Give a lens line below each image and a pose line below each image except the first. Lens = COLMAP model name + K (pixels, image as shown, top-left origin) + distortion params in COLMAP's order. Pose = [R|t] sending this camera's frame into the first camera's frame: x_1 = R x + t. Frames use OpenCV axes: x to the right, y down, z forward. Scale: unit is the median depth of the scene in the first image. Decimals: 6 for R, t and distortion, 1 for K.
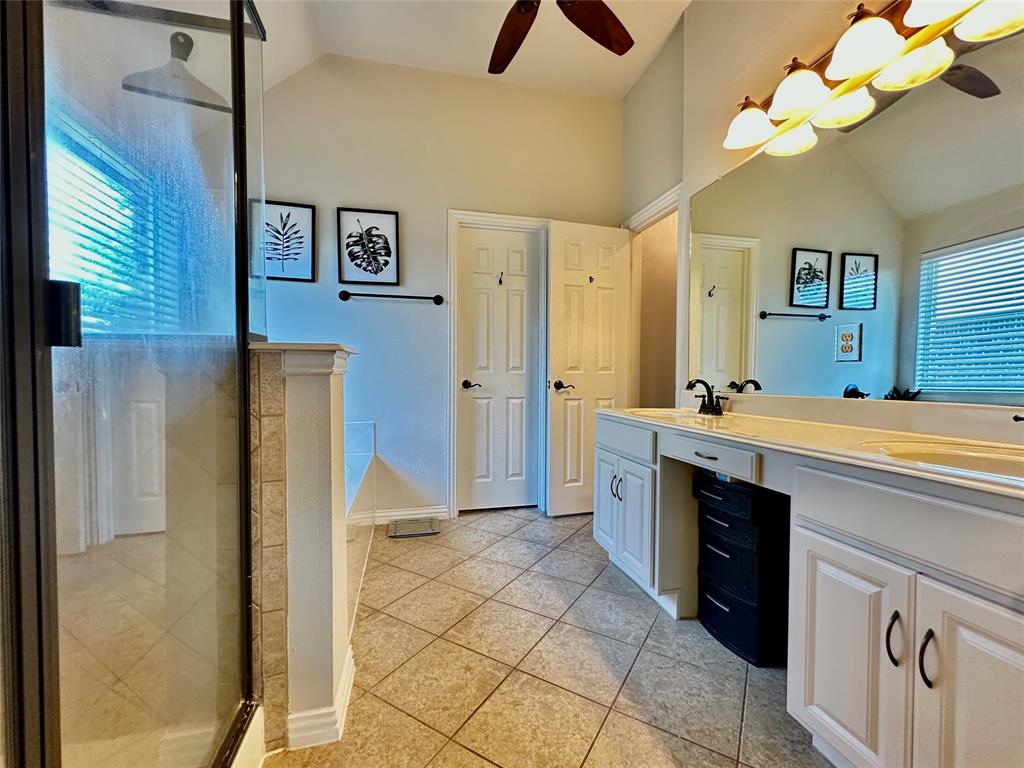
lens RADIAL K [[413.5, 0, 512.0], [0, 413.5, 384.0], [0, 0, 1]] dist [0.000000, 0.000100]
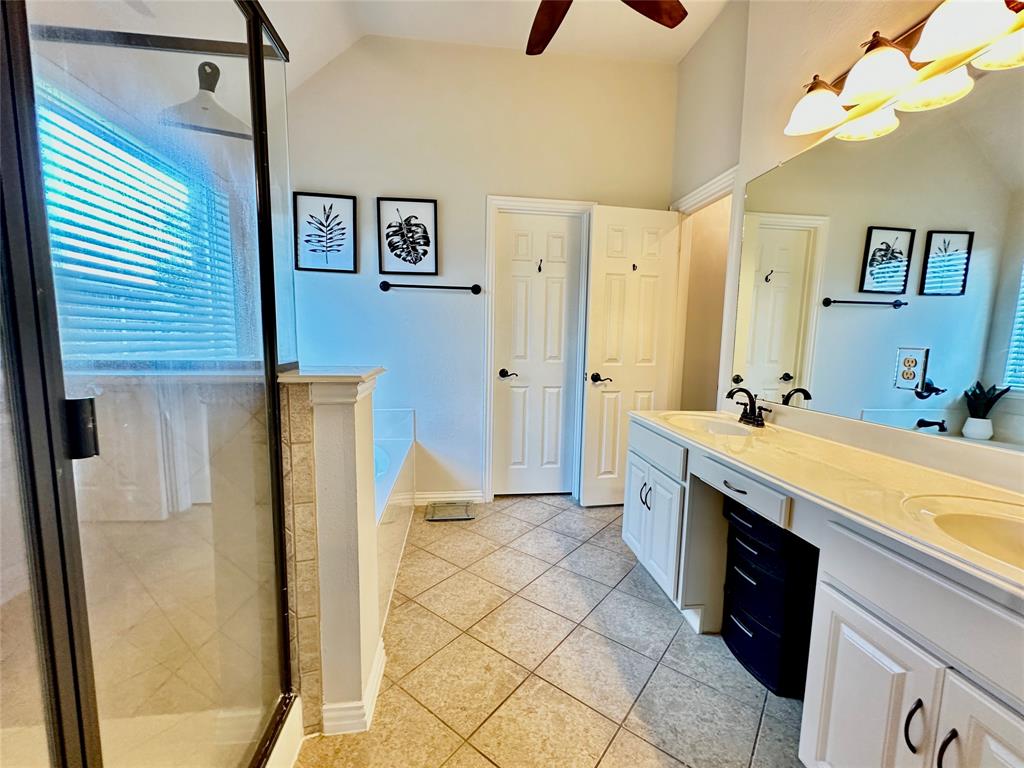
lens RADIAL K [[411.4, 0, 515.4], [0, 411.4, 383.1], [0, 0, 1]] dist [-0.001441, 0.000506]
pose [[0.994107, 0.026436, -0.105126, 0.038640], [-0.017613, 0.996311, 0.083987, -0.093853], [0.106959, -0.081641, 0.990906, 0.014073]]
